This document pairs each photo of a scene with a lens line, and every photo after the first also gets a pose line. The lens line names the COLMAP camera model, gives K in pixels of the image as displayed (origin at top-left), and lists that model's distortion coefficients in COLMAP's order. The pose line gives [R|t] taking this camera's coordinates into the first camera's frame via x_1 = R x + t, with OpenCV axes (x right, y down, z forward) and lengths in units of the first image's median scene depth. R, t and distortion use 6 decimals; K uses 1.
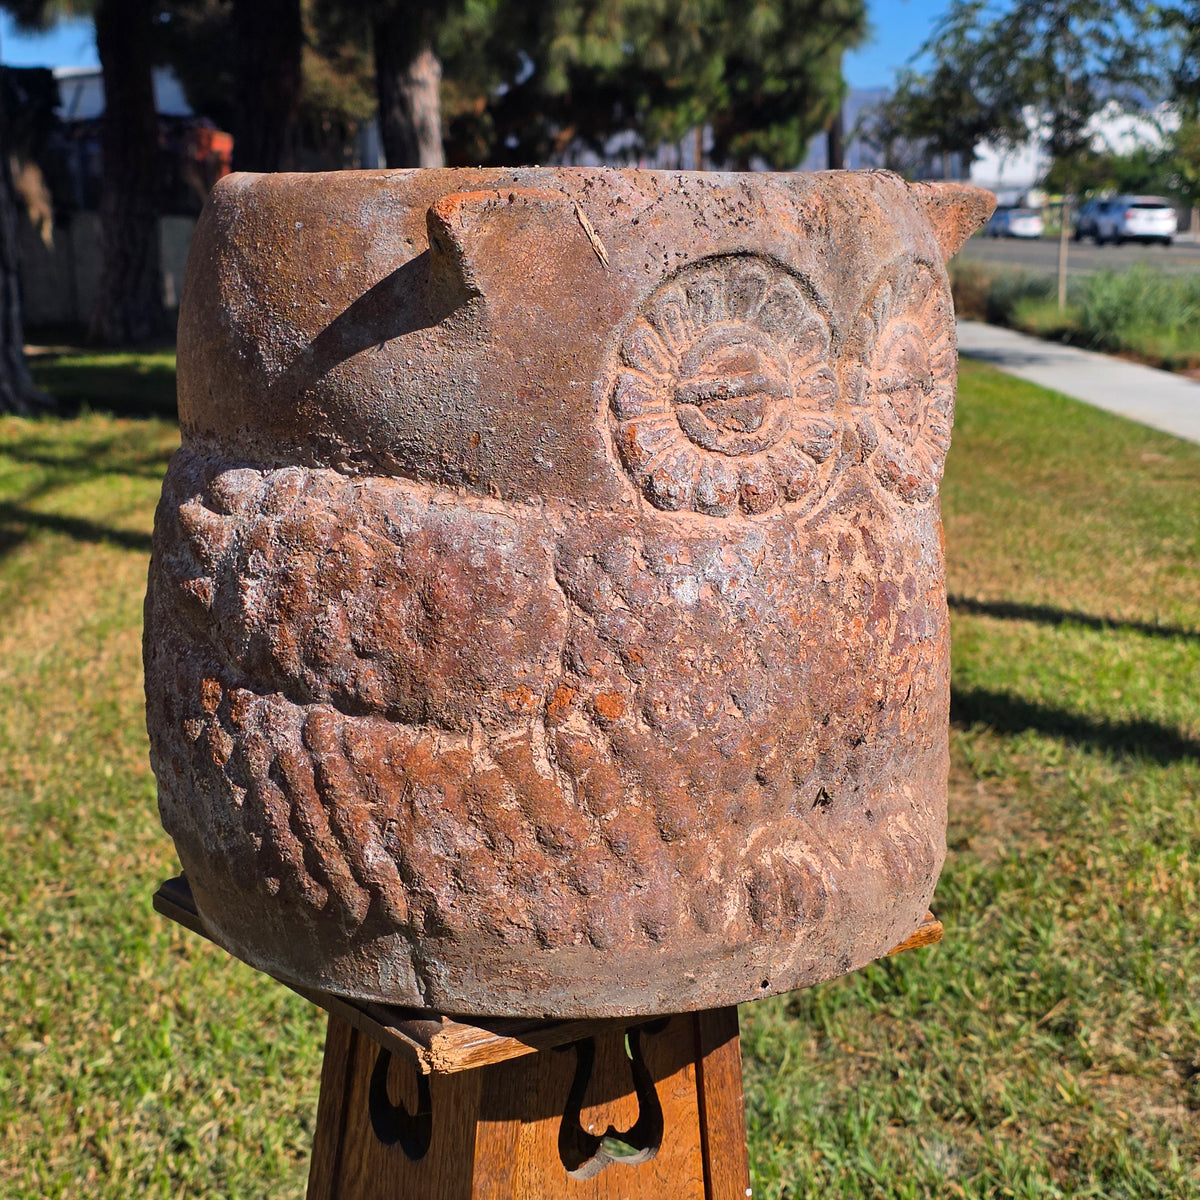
lens RADIAL K [[2296.5, 0, 601.7], [0, 2296.5, 609.8], [0, 0, 1]] dist [0.161723, 0.000000]
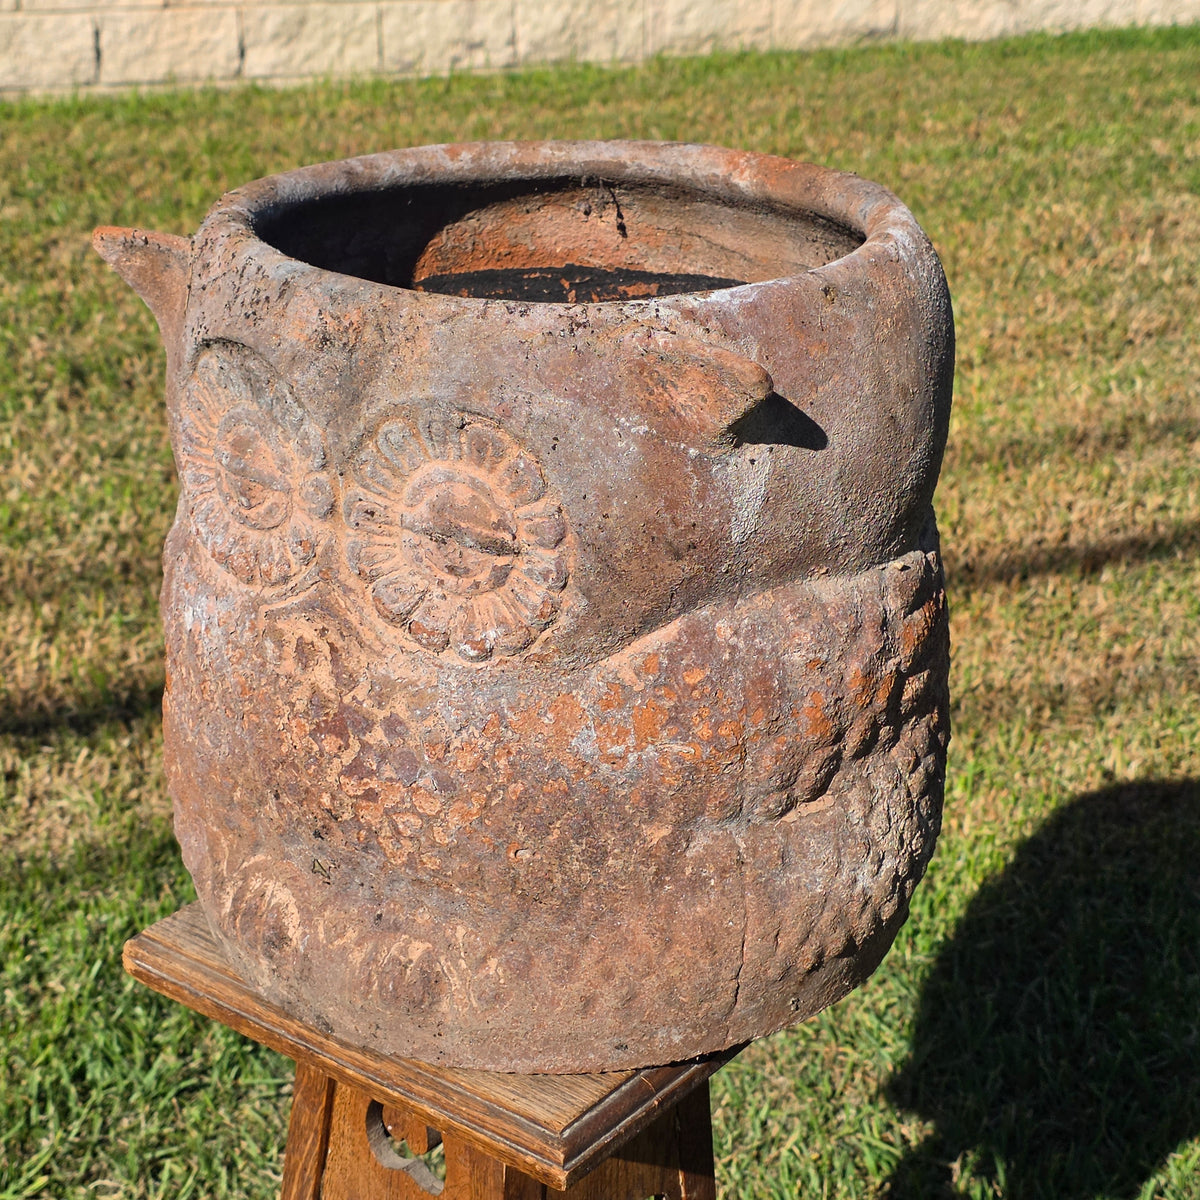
lens RADIAL K [[2454.1, 0, 565.4], [0, 2454.1, 612.3], [0, 0, 1]] dist [0.151325, 0.000000]
pose [[0.177095, 0.393688, -0.902024, 1.135116], [-0.185717, 0.913413, 0.362196, -0.472856], [0.966513, 0.103378, 0.234875, 0.887671]]
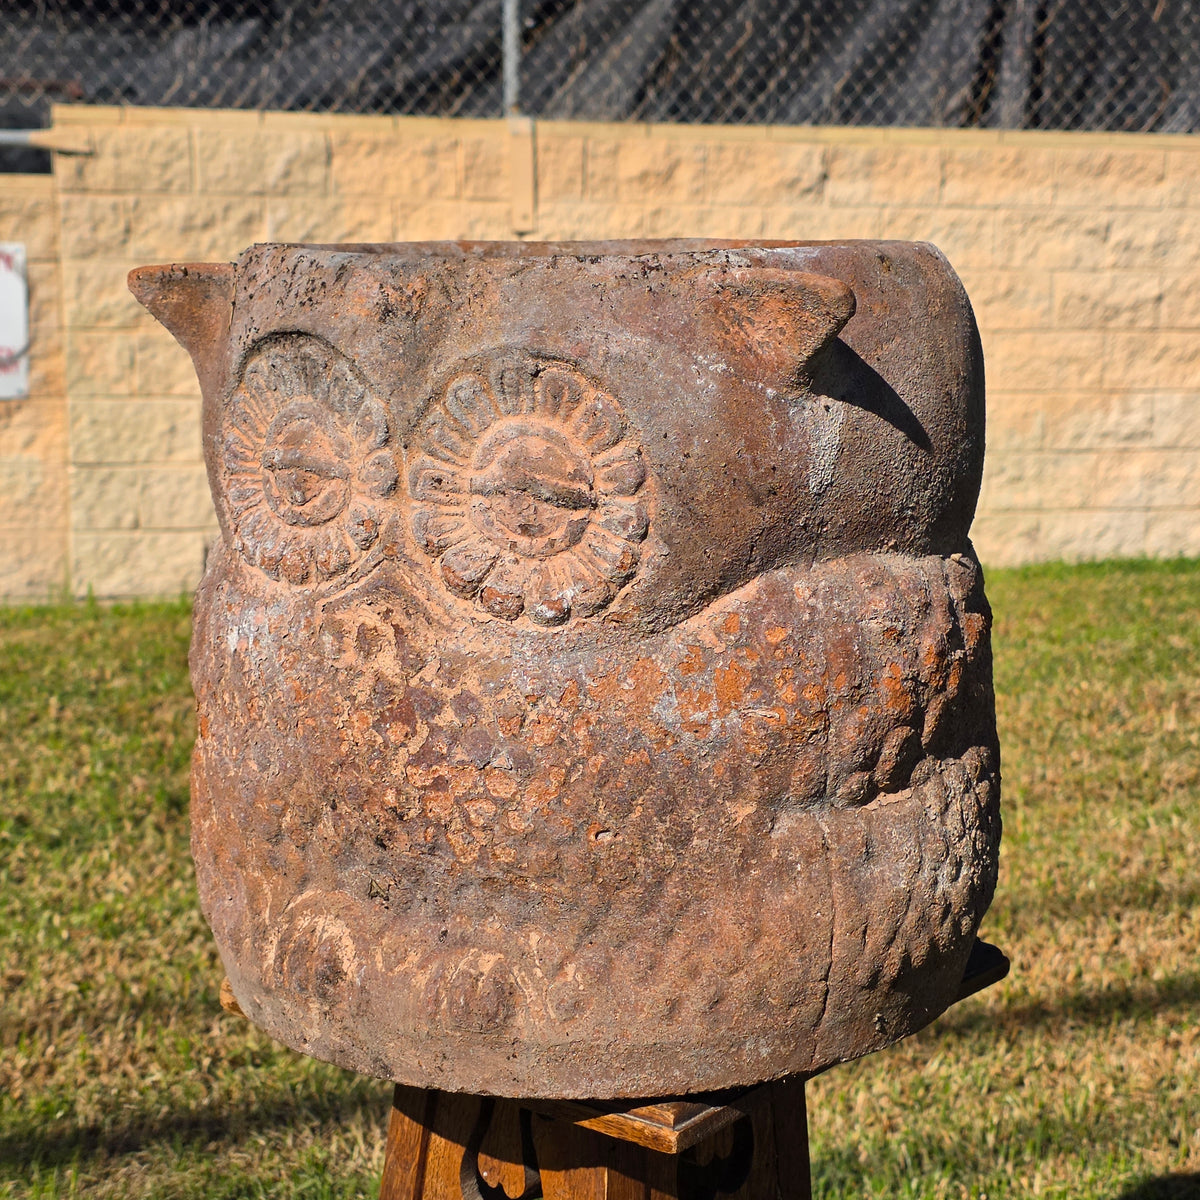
lens RADIAL K [[2296.5, 0, 566.3], [0, 2296.5, 623.1], [0, 0, 1]] dist [0.161723, 0.000000]
pose [[0.259393, 0.180876, -0.948683, 1.090549], [-0.170695, 0.975427, 0.139303, -0.190996], [0.950567, 0.125801, 0.283894, 0.833412]]
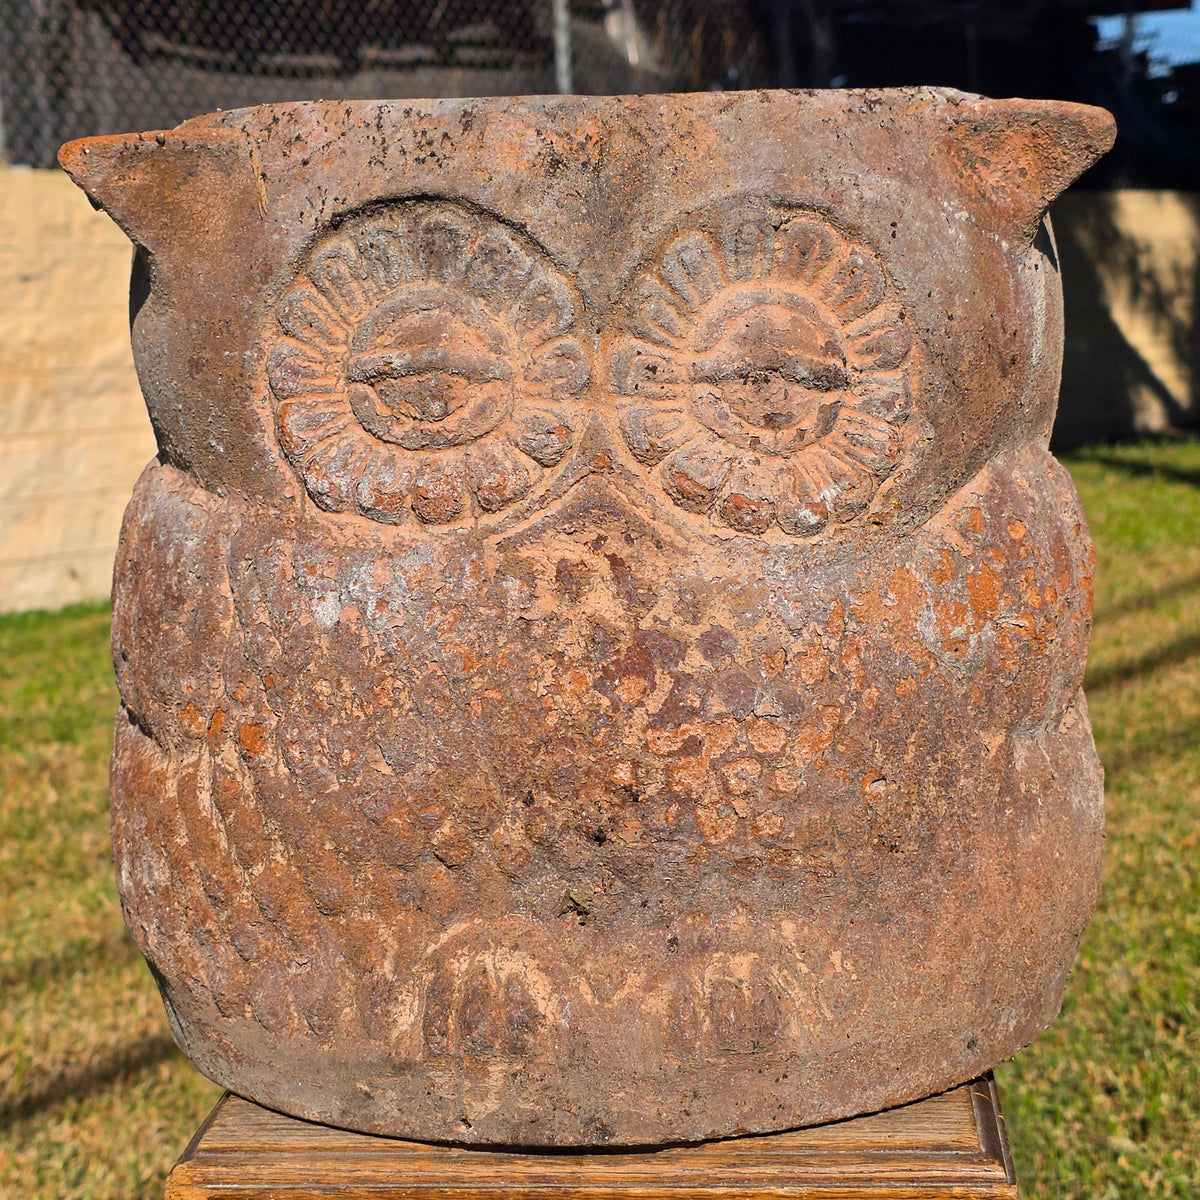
lens RADIAL K [[2454.1, 0, 586.2], [0, 2454.1, 631.7], [0, 0, 1]] dist [0.151325, 0.000000]
pose [[0.691969, 0.082366, -0.717213, 0.723521], [-0.103868, 0.994493, 0.013997, -0.022157], [0.714416, 0.064810, 0.696713, 0.451877]]
